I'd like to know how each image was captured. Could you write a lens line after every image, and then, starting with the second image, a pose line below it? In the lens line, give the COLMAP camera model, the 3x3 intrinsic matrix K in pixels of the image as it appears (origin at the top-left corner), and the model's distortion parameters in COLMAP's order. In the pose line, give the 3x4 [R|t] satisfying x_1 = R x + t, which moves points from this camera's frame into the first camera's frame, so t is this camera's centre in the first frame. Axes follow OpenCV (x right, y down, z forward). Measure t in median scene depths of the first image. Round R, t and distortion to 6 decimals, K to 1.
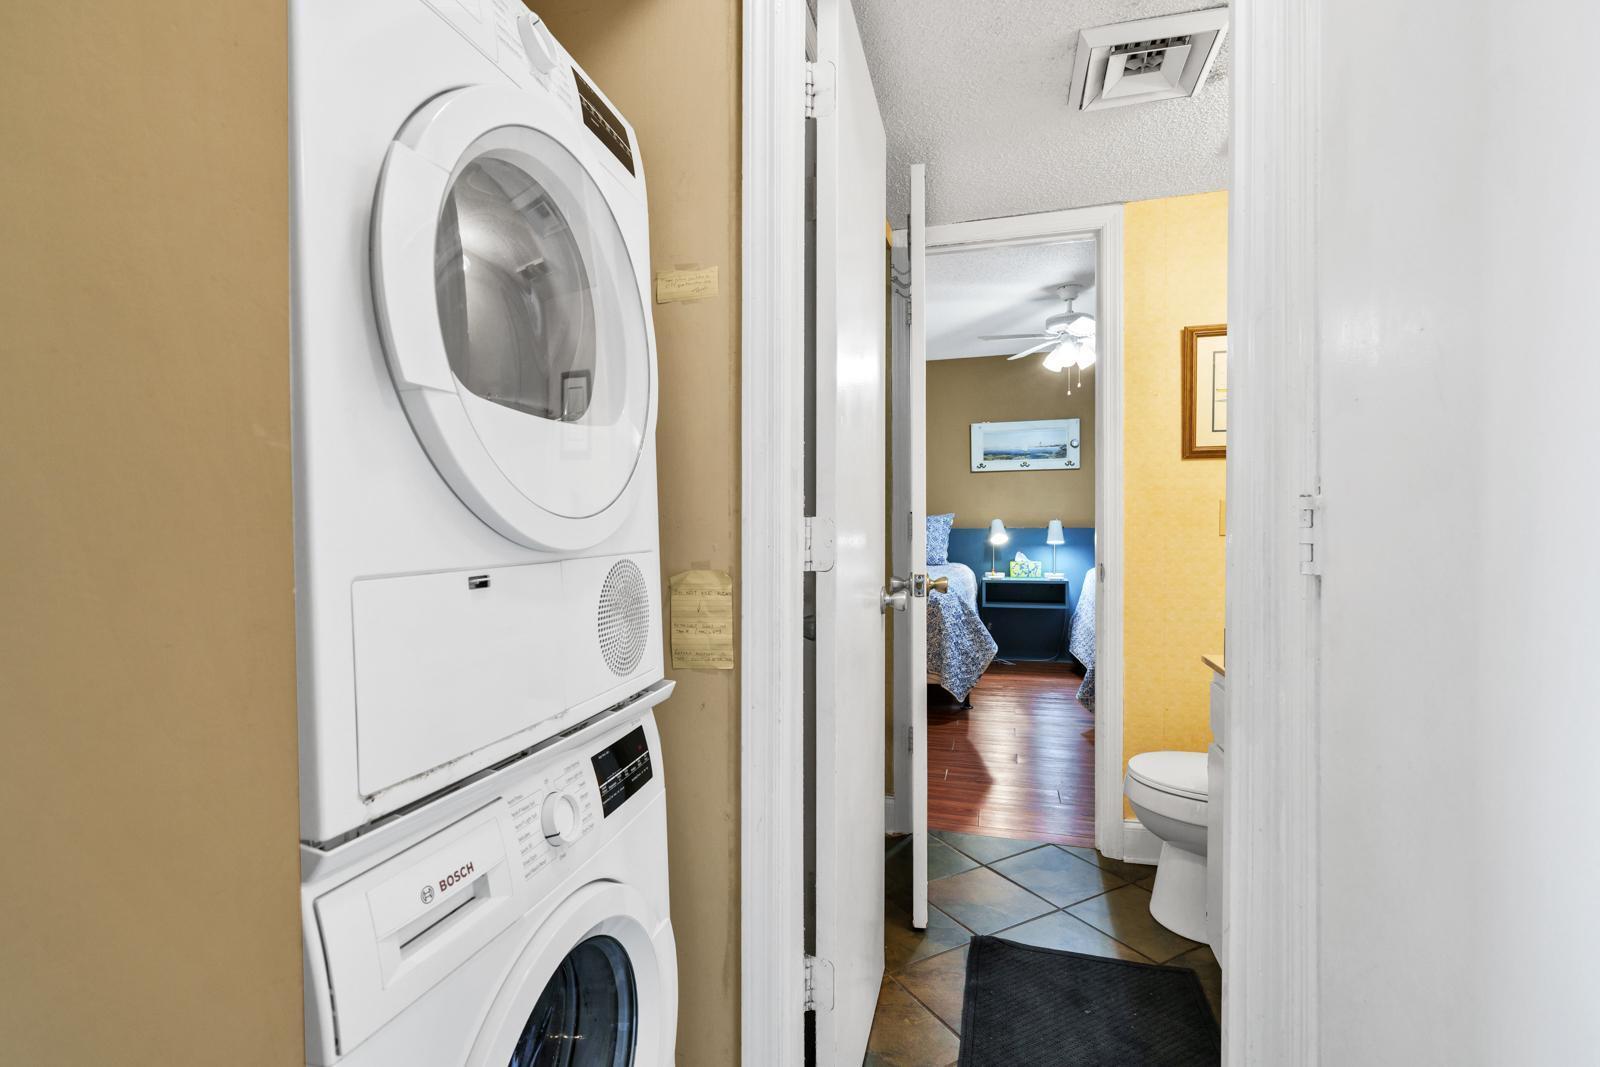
lens RADIAL K [[732.1, 0, 795.0], [0, 732.1, 534.1], [0, 0, 1]] dist [-0.003035, -0.000257]
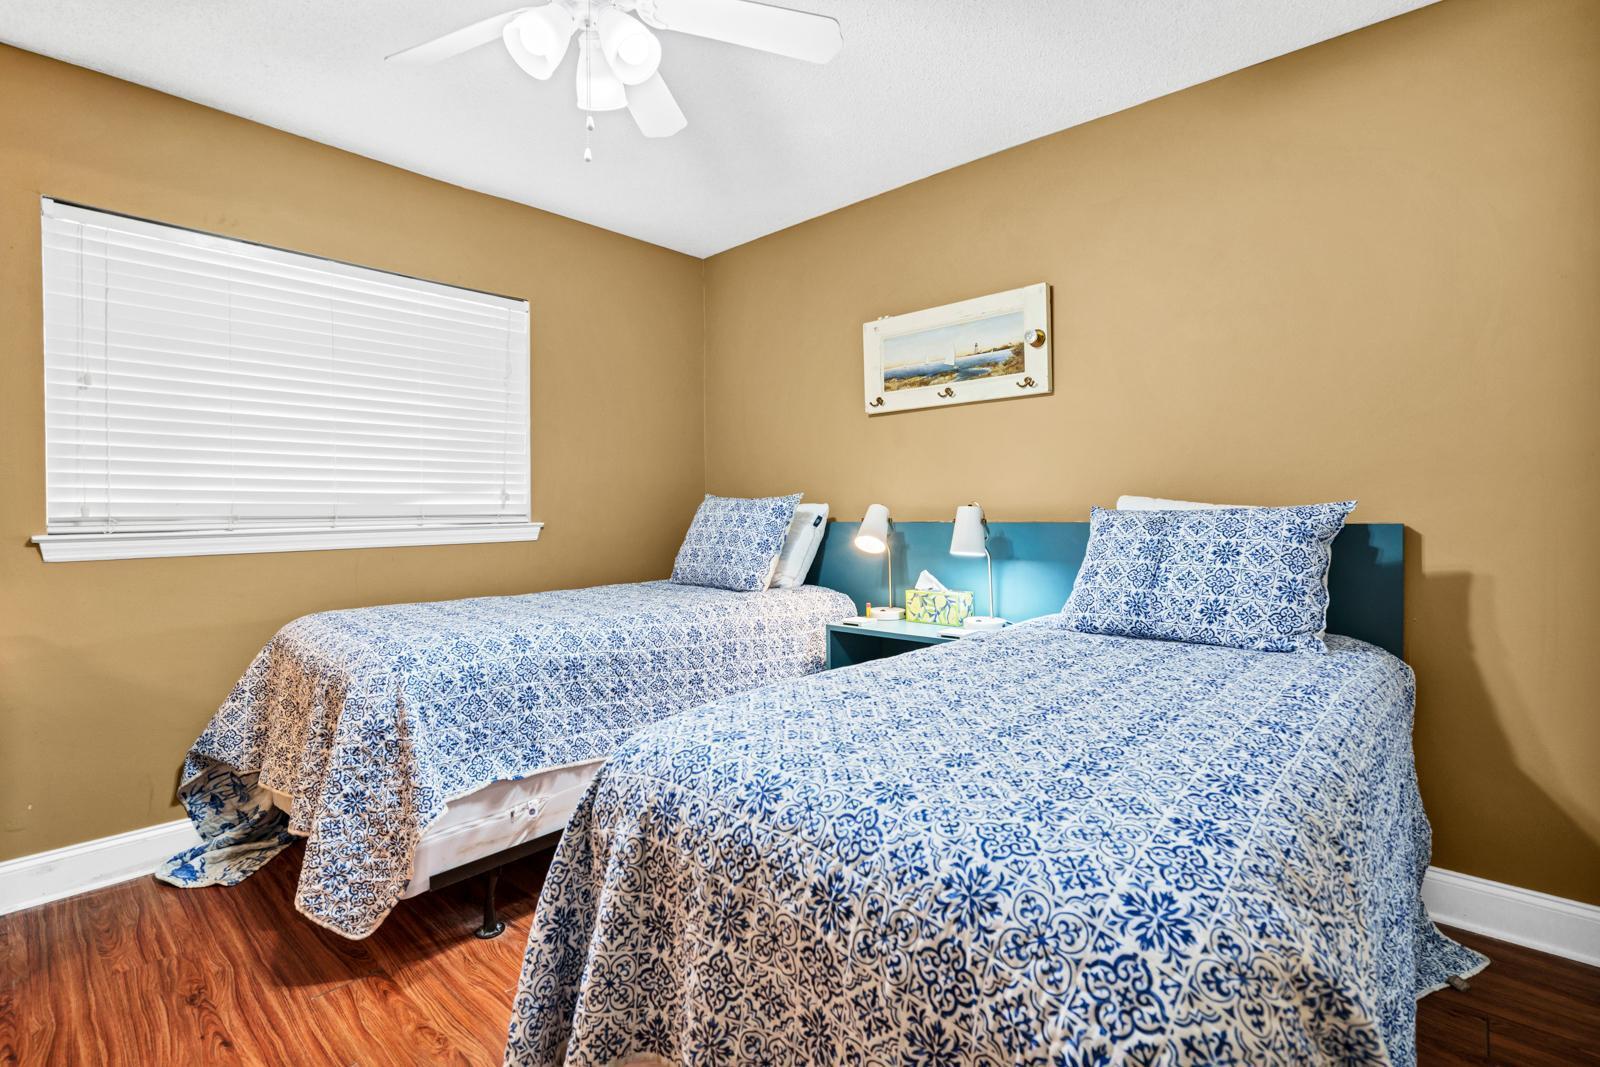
lens RADIAL K [[732.1, 0, 803.7], [0, 732.1, 525.7], [0, 0, 1]] dist [-0.003035, -0.000257]
pose [[0.897791, 0.011502, -0.440271, 0.450375], [-0.008282, 0.999923, 0.009235, -0.009674], [0.440344, -0.004645, 0.897817, 0.521803]]
